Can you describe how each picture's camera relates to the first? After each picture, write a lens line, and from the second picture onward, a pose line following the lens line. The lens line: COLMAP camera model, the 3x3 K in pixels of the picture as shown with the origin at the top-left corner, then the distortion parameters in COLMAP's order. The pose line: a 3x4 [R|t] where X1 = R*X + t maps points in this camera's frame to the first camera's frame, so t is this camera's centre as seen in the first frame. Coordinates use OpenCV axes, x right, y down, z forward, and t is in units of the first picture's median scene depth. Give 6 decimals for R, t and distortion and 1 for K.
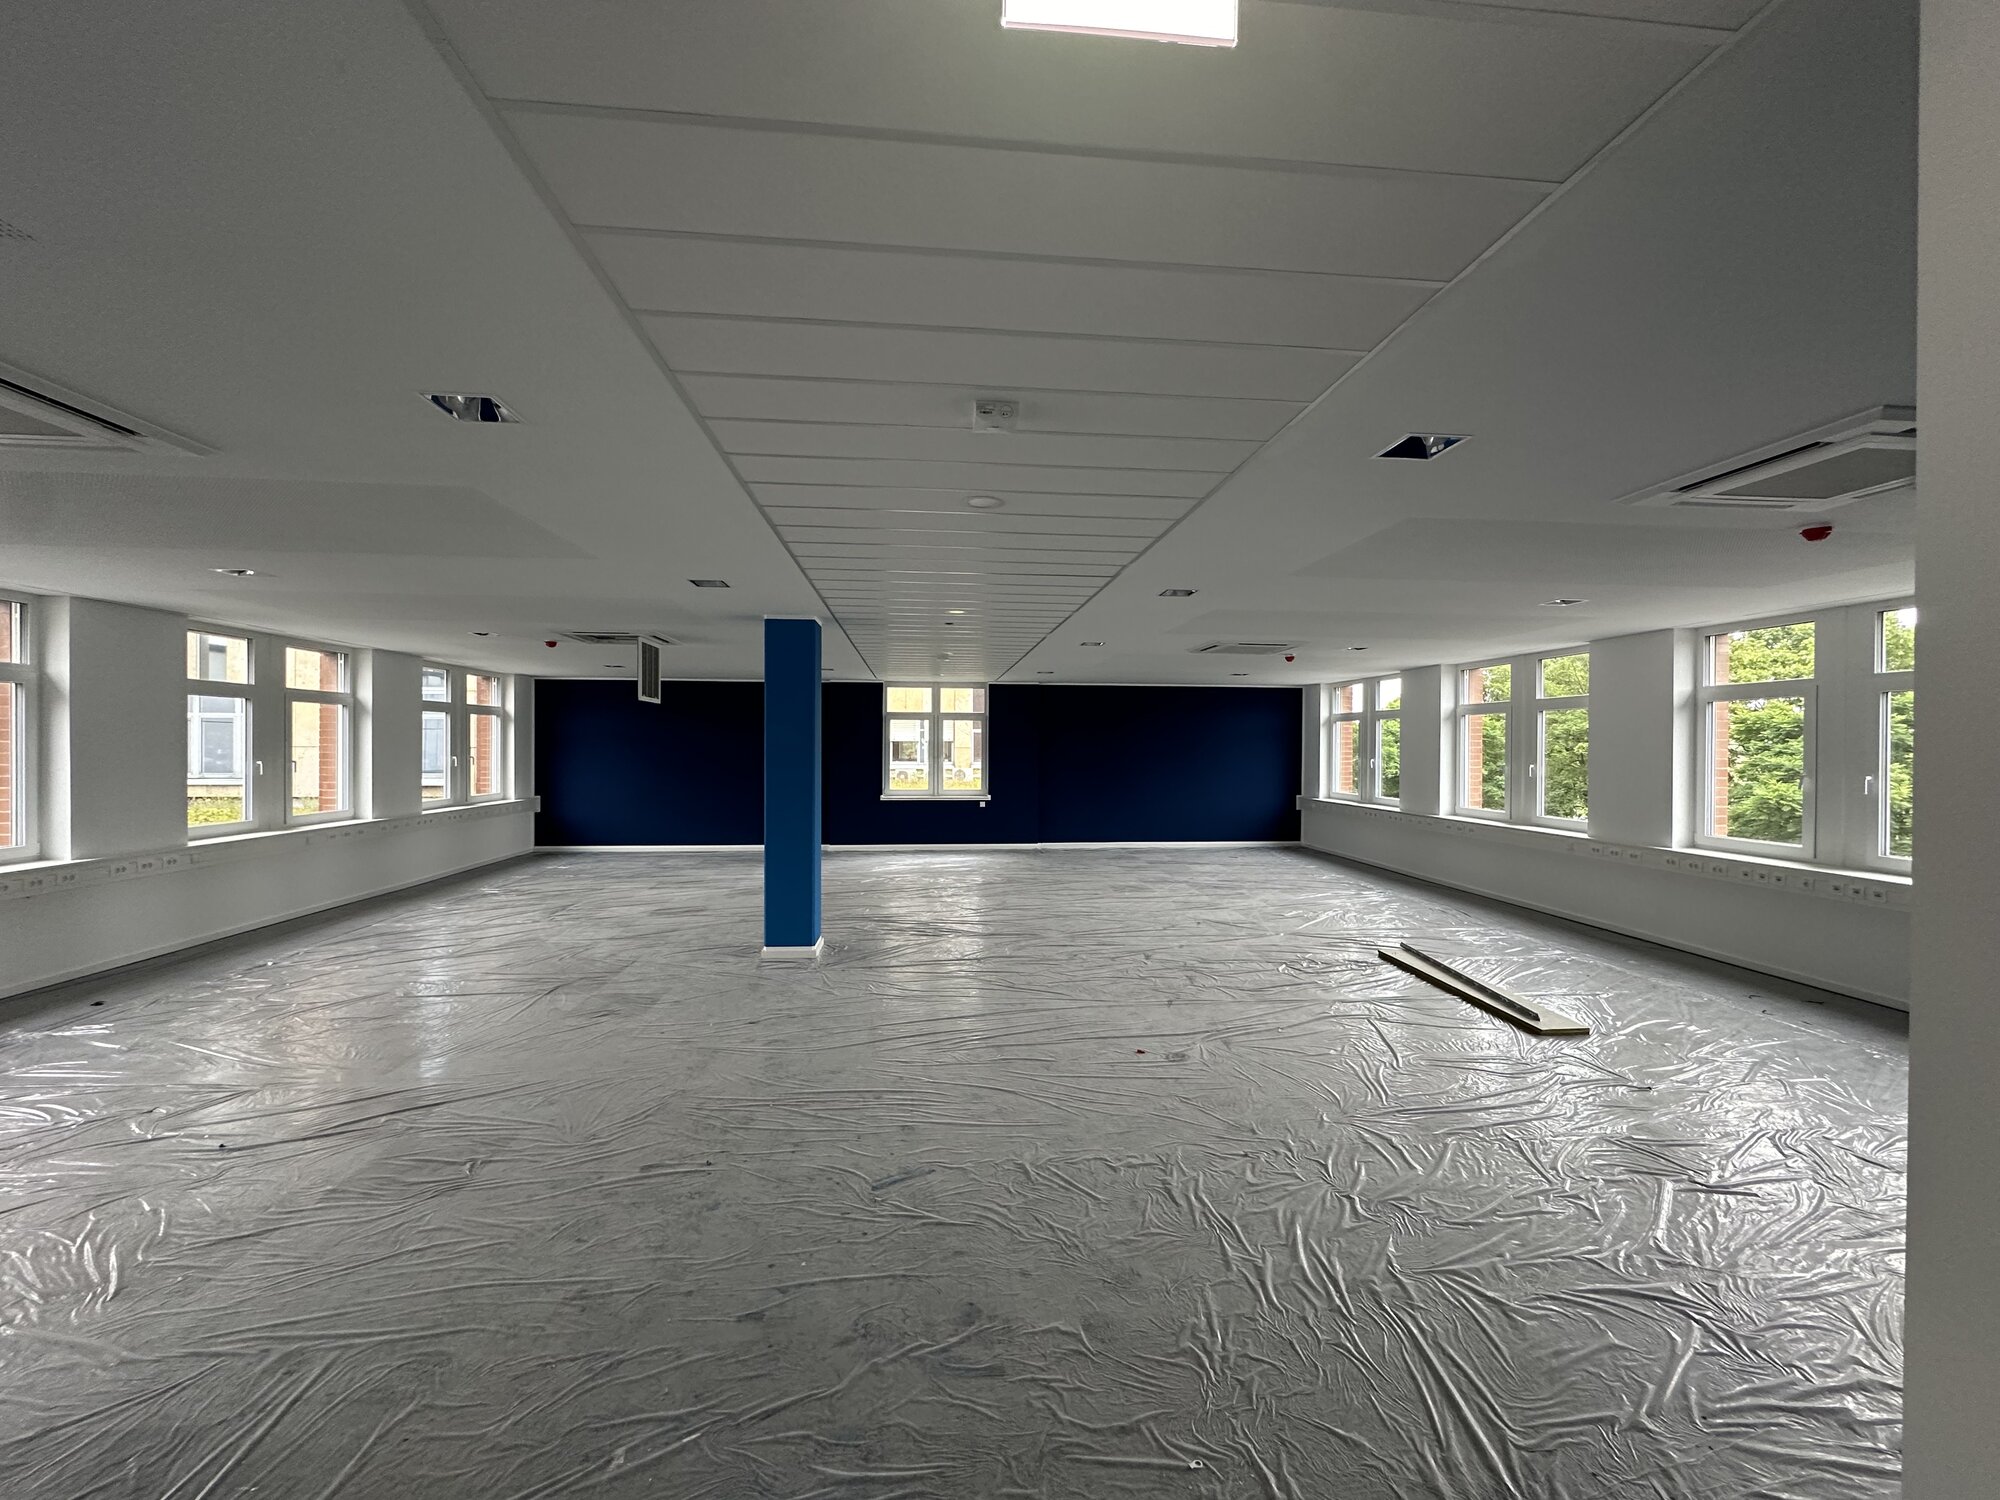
lens RADIAL K [[802.0, 0, 1005.5], [0, 802.0, 750.4], [0, 0, 1]] dist [0.000121, 0.000022]
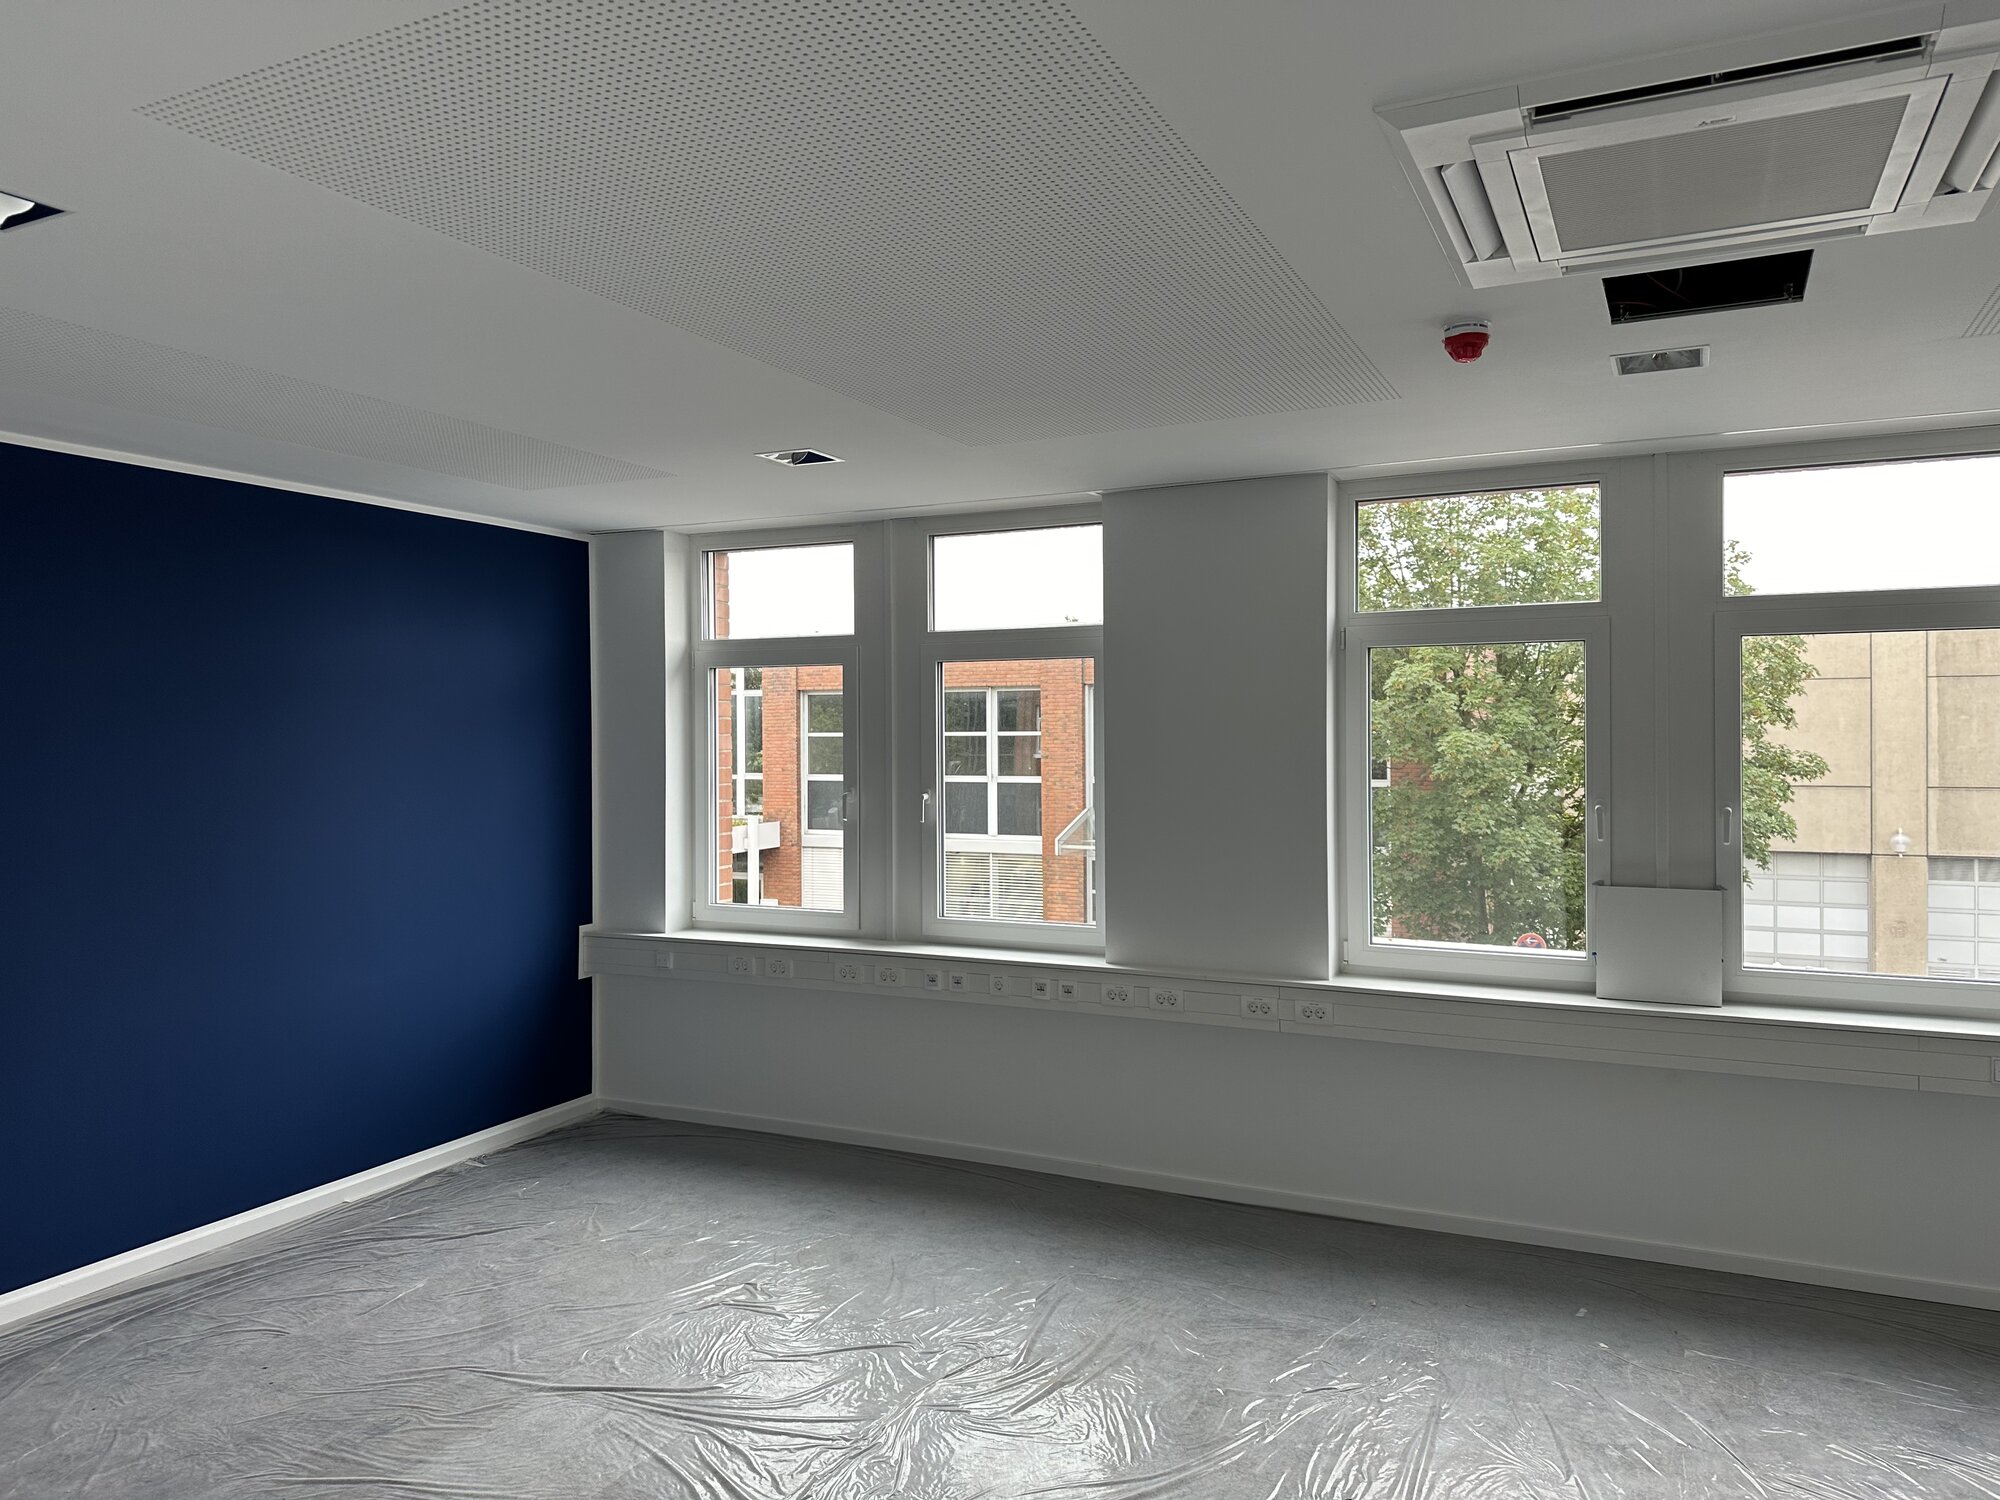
lens RADIAL K [[1731.3, 0, 997.3], [0, 1731.3, 744.0], [0, 0, 1]] dist [0.003747, 0.000734]
pose [[0.573611, -0.000942, 0.819127, -0.042746], [0.006749, 0.999971, -0.003576, -0.004315], [-0.819100, 0.007580, 0.573601, 0.541274]]
